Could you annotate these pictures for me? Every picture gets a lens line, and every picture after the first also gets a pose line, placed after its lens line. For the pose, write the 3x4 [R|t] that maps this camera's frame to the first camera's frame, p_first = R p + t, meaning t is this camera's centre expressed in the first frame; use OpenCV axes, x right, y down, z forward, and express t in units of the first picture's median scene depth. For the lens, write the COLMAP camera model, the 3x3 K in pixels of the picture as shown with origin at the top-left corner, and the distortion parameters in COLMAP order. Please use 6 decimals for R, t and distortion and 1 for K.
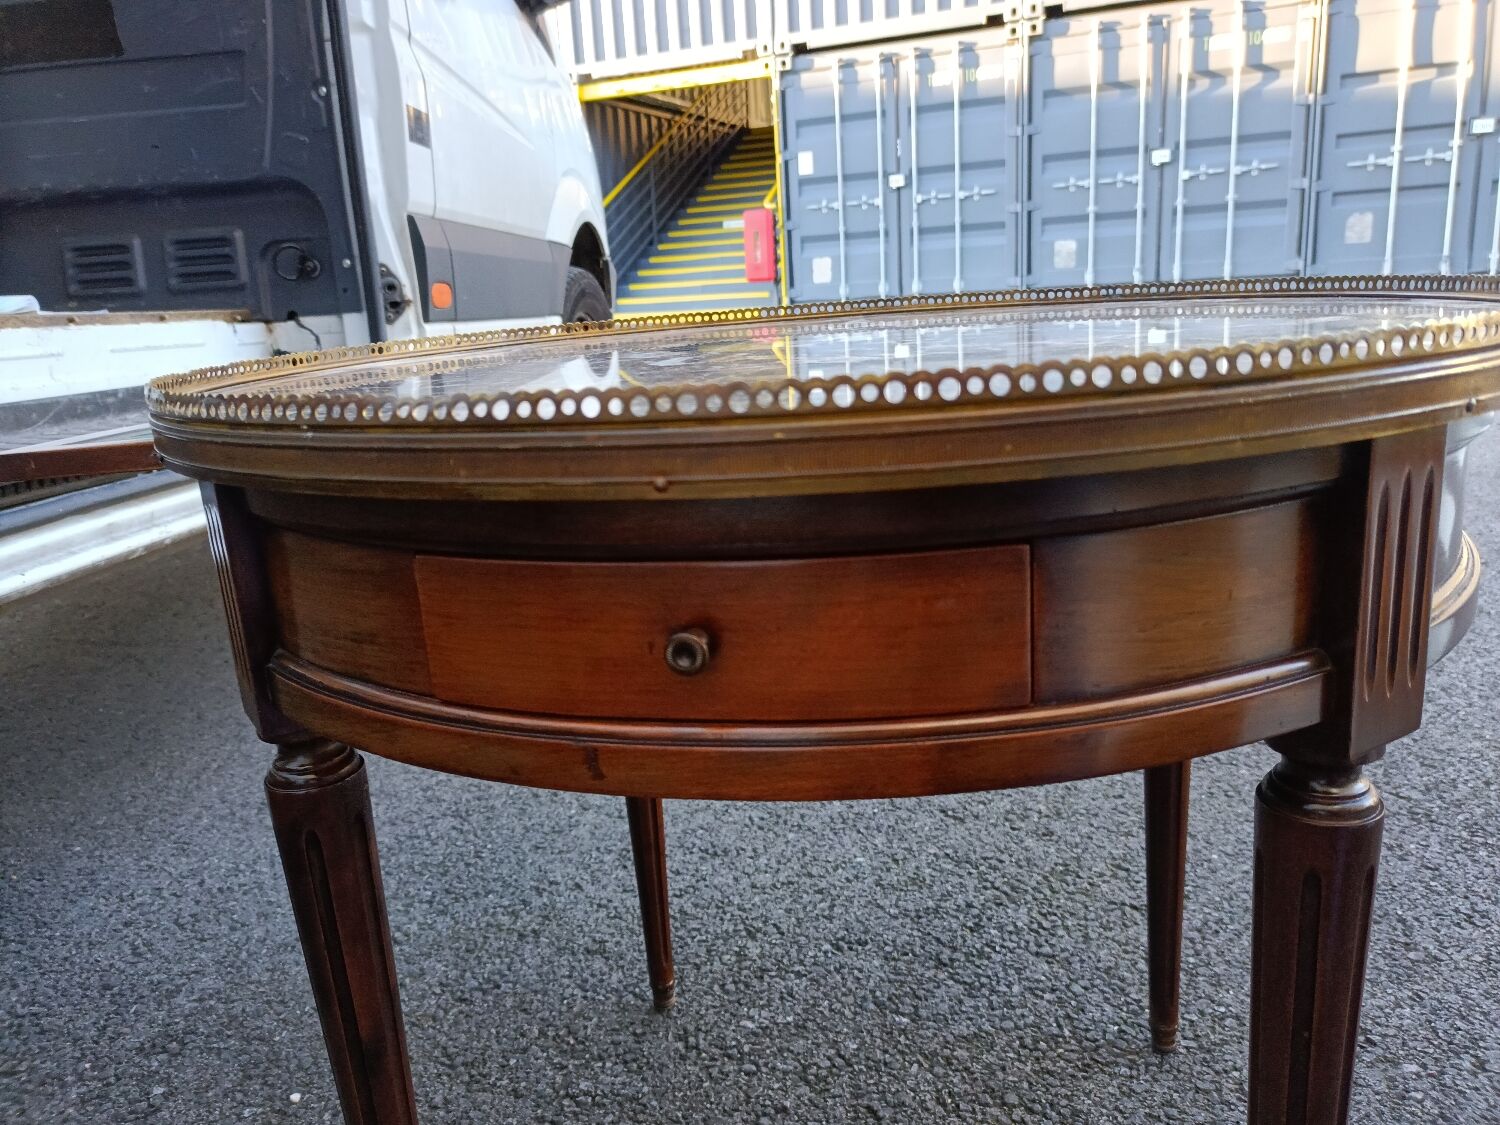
lens RADIAL K [[1124.7, 0, 754.3], [0, 1124.7, 559.8], [0, 0, 1]] dist [0.020730, -0.016324]
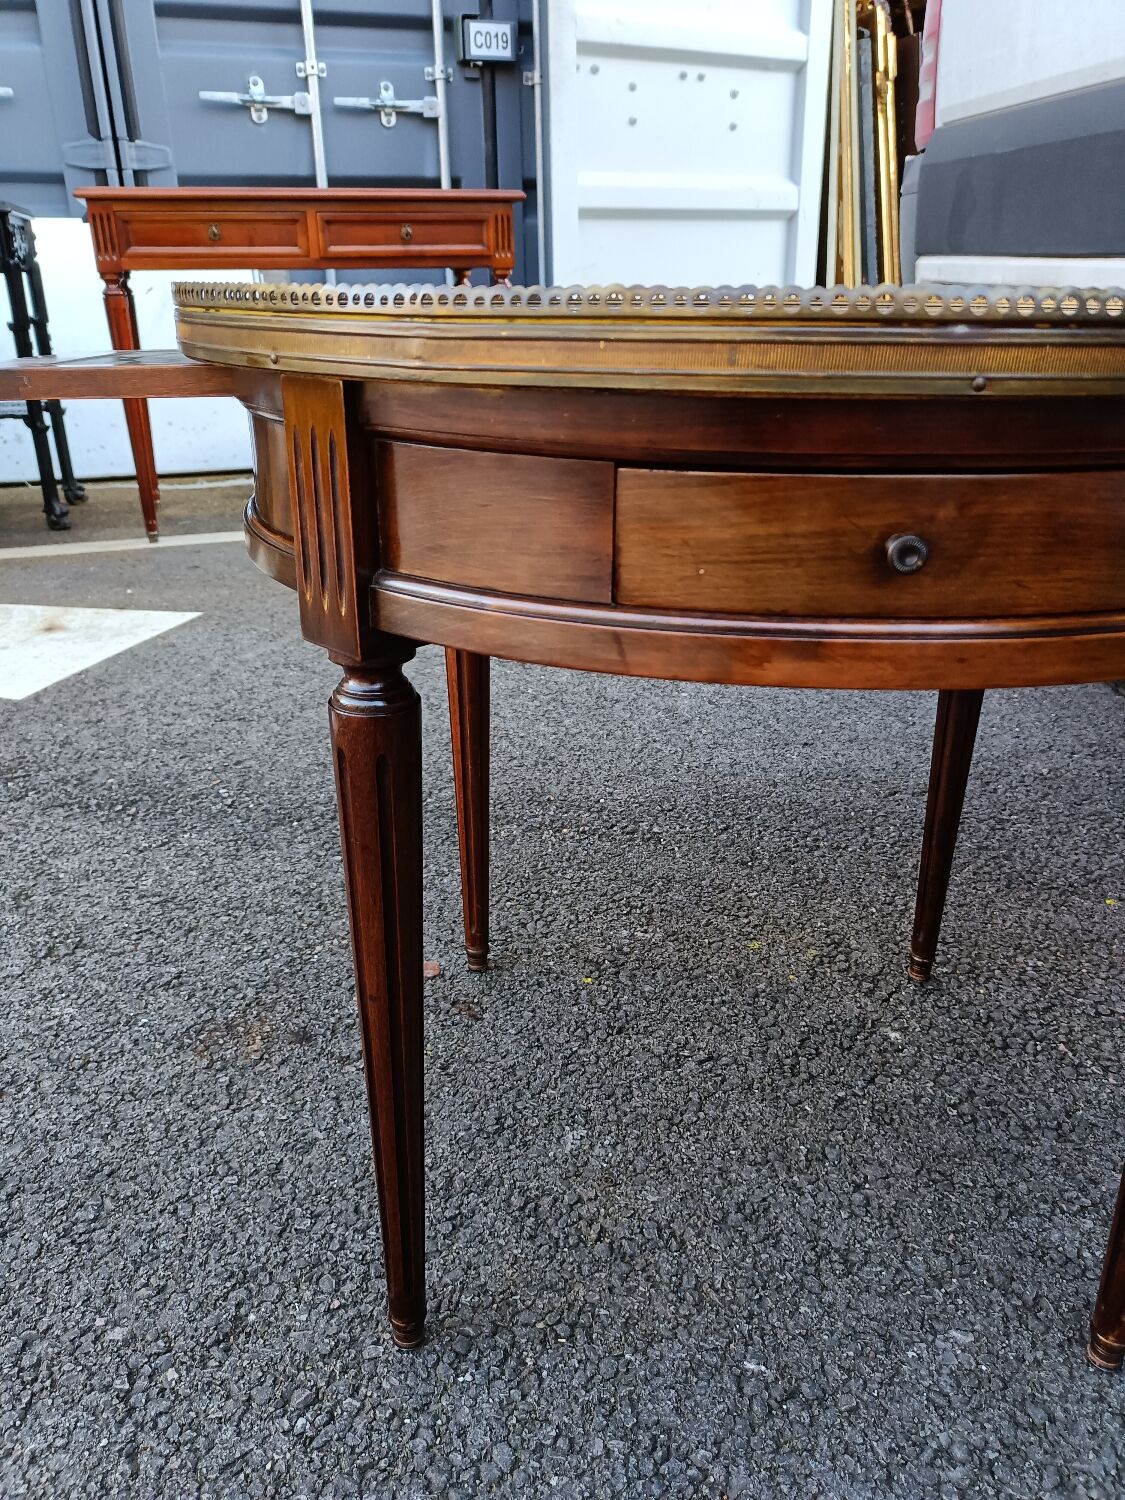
lens RADIAL K [[1124.7, 0, 559.8], [0, 1124.7, 745.4], [0, 0, 1]] dist [0.020730, -0.016324]
pose [[-0.979395, 0.127652, -0.156497, 0.287434], [0.009583, 0.803408, 0.595352, -0.297713], [0.201729, 0.581585, -0.788077, 1.206805]]
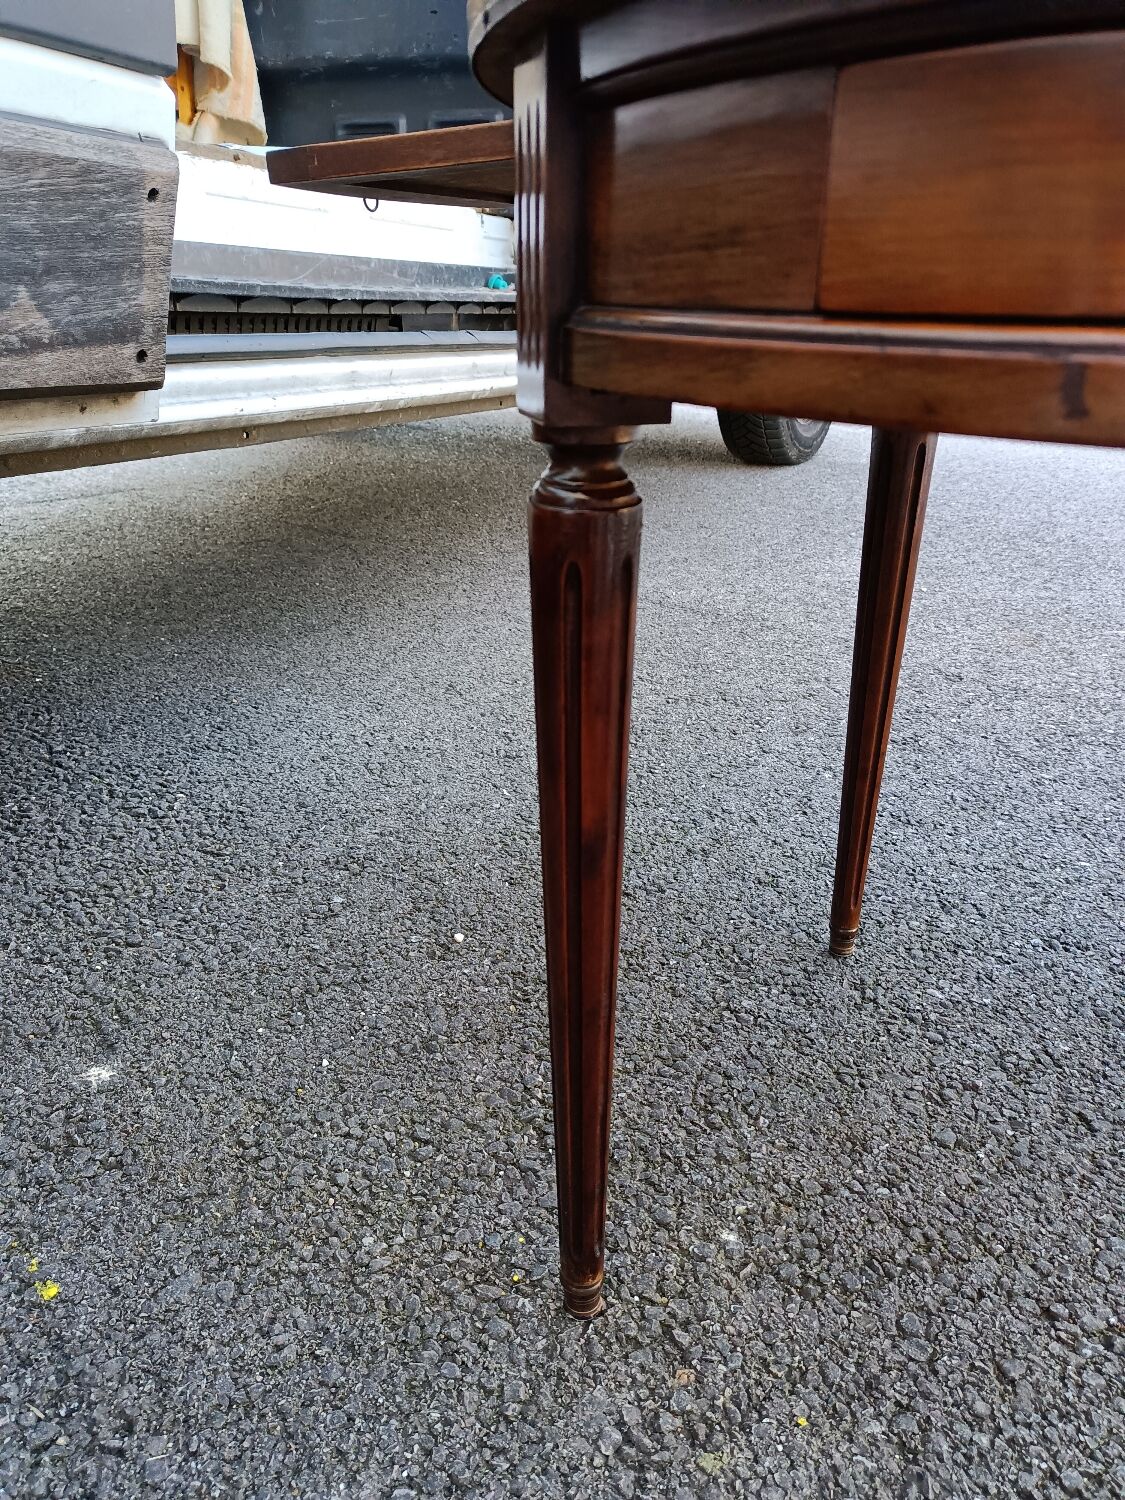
lens RADIAL K [[1124.7, 0, 559.8], [0, 1124.7, 745.4], [0, 0, 1]] dist [0.020730, -0.016324]
pose [[0.938620, 0.201988, -0.279631, -0.069104], [-0.156116, 0.971604, 0.177803, 0.105513], [0.307604, -0.123235, 0.943500, 0.097135]]
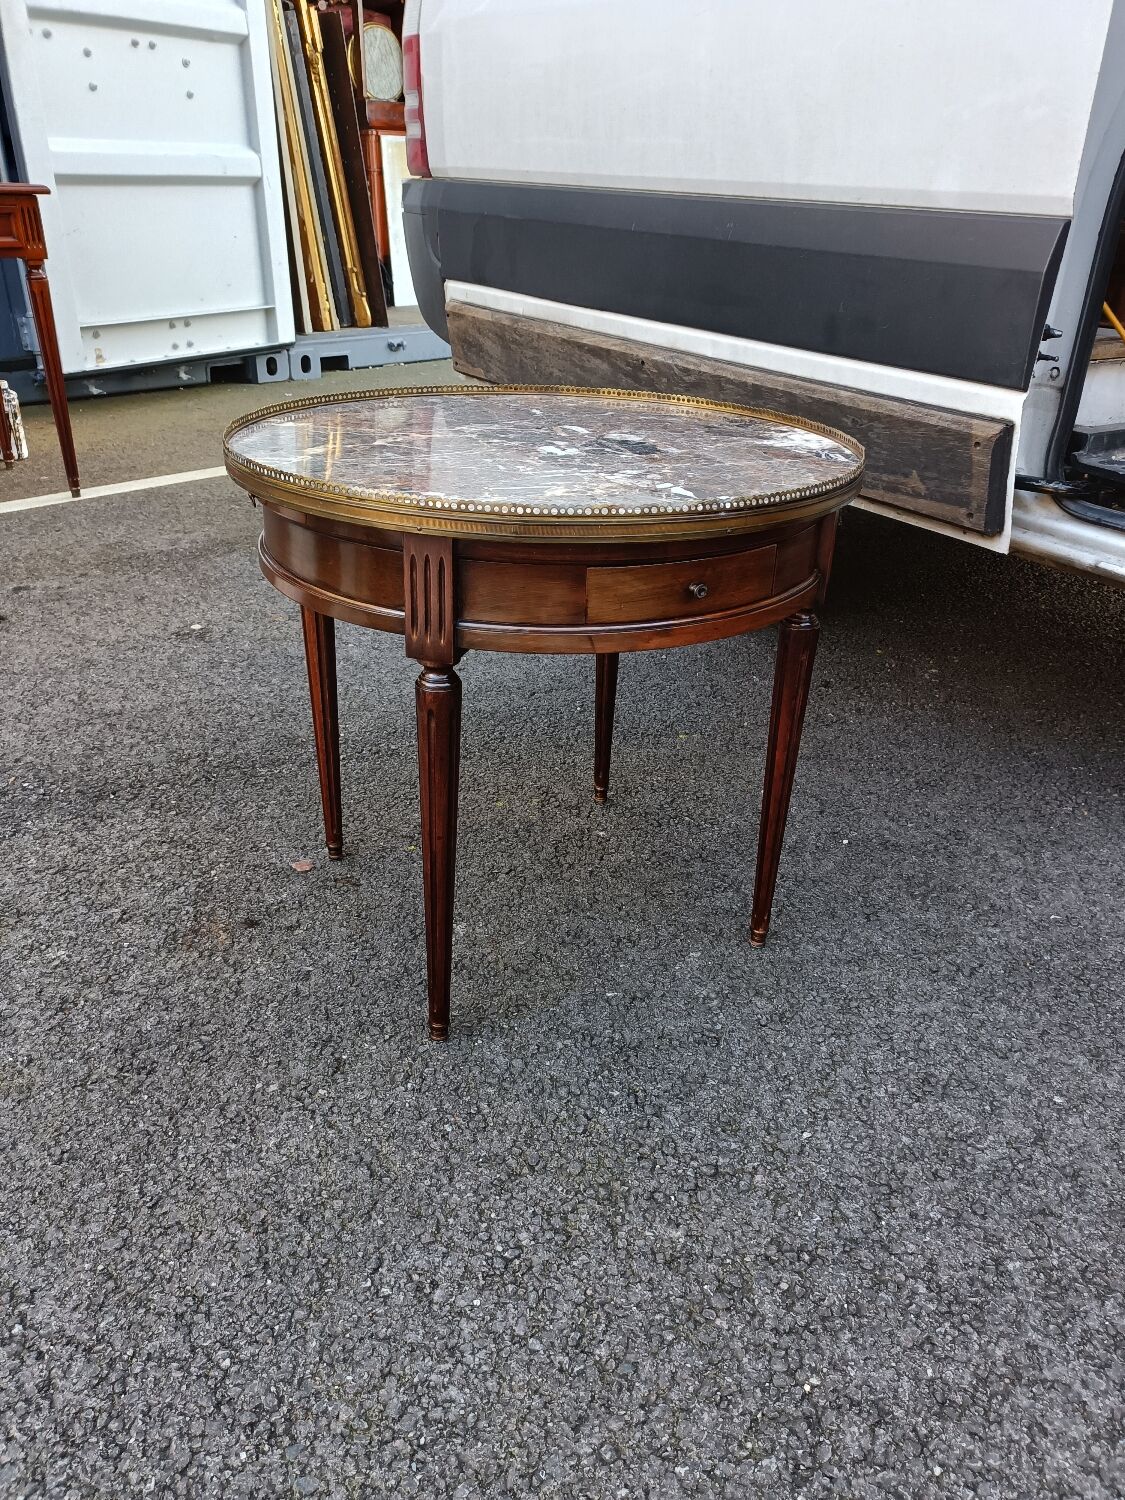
lens RADIAL K [[1124.3, 0, 561.3], [0, 1124.3, 752.9], [0, 0, 1]] dist [0.032516, -0.028815]
pose [[-0.774380, 0.313538, -0.549572, 0.766656], [-0.134045, 0.767574, 0.626788, -0.602420], [0.618359, 0.559039, -0.552366, 1.429779]]
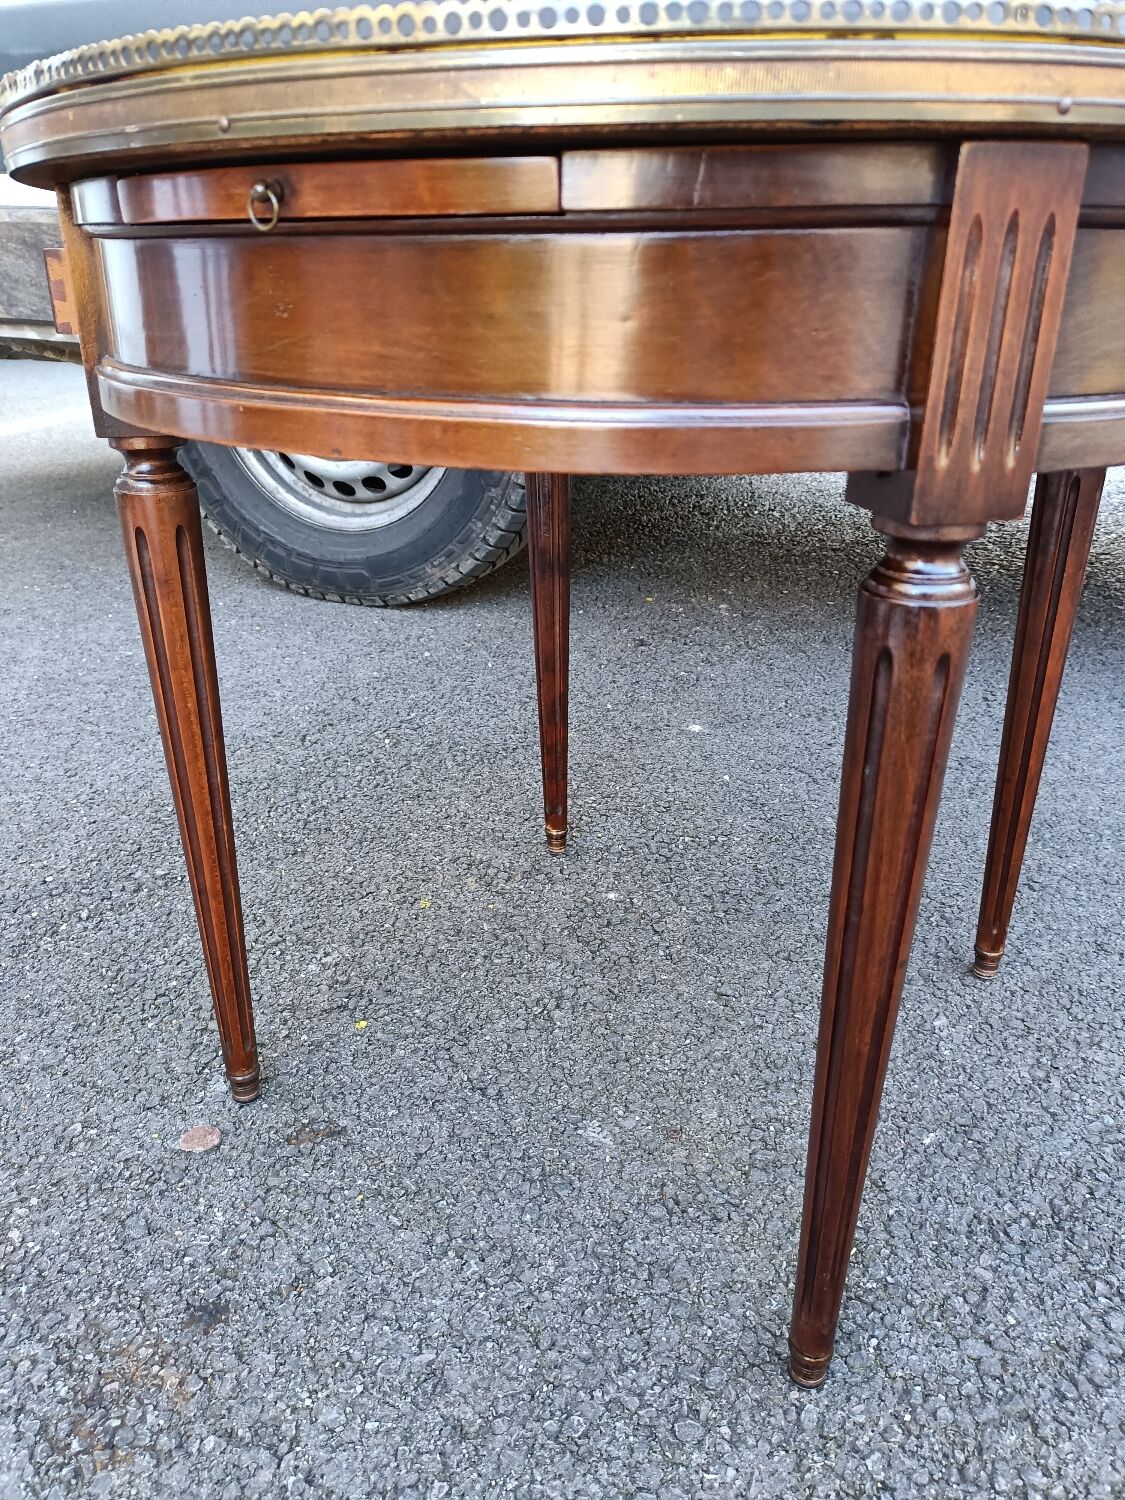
lens RADIAL K [[1124.7, 0, 559.8], [0, 1124.7, 745.4], [0, 0, 1]] dist [0.020730, -0.016324]
pose [[-0.313870, 0.429359, -0.846839, 0.693422], [-0.209042, 0.838775, 0.502750, -0.141718], [0.926168, 0.334823, -0.173512, 0.748705]]
